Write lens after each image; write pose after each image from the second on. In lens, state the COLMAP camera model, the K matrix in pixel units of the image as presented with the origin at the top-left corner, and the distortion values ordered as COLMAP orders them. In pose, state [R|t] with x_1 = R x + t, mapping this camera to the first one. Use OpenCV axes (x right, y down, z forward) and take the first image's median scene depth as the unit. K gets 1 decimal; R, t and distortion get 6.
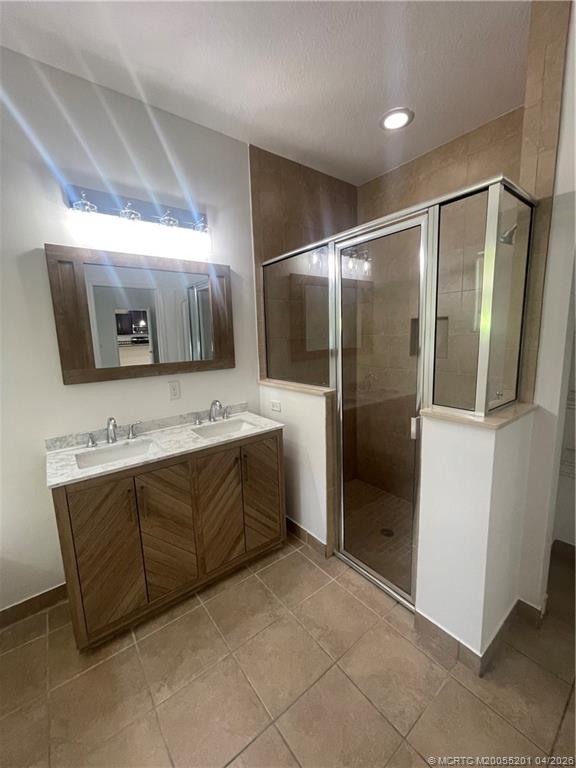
lens RADIAL K [[311.3, 0, 288.8], [0, 311.3, 382.0], [0, 0, 1]] dist [-0.001491, 0.001213]
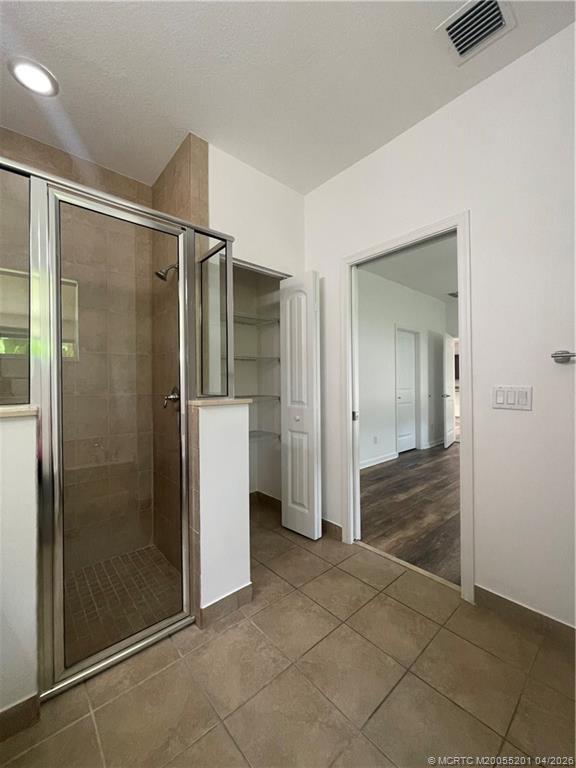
lens RADIAL K [[311.3, 0, 288.8], [0, 311.3, 382.0], [0, 0, 1]] dist [-0.001491, 0.001213]
pose [[-0.059405, 0.026966, 0.997870, -0.650269], [0.155018, 0.987757, -0.017464, 0.079718], [-0.986124, 0.153650, -0.062858, 0.712681]]
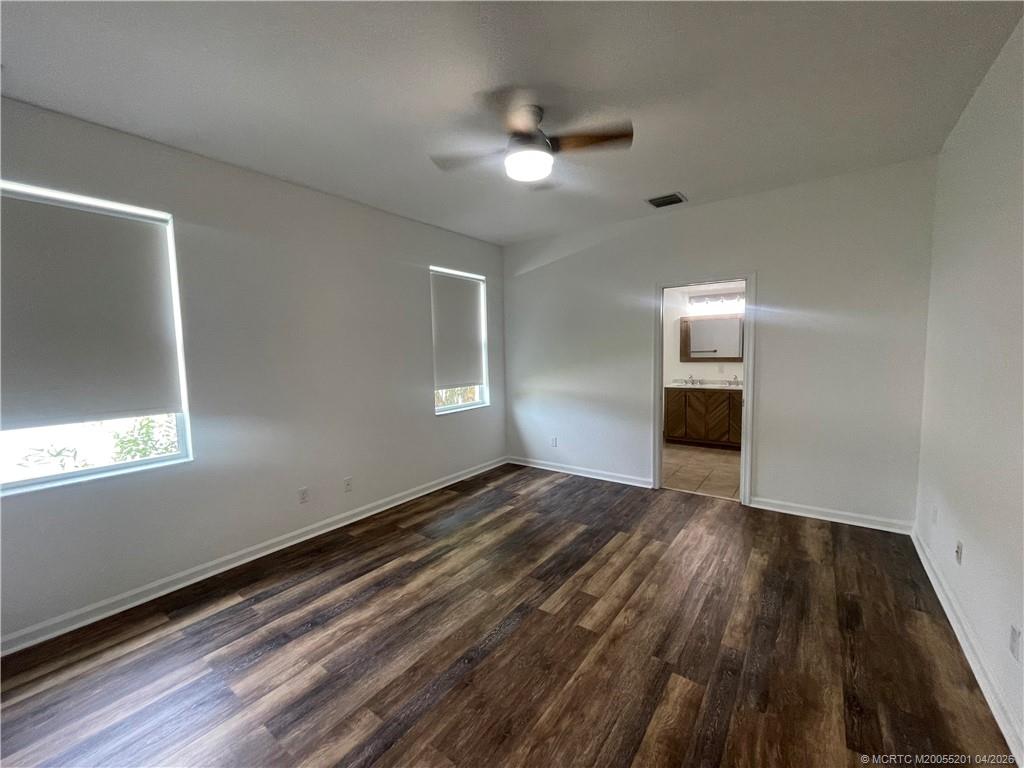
lens RADIAL K [[415.0, 0, 509.7], [0, 415.0, 383.8], [0, 0, 1]] dist [-0.001491, 0.001213]
pose [[0.260814, 0.099799, -0.960217, 2.818358], [-0.128694, 0.989359, 0.067872, 0.162937], [0.956773, 0.105872, 0.270882, -1.695893]]
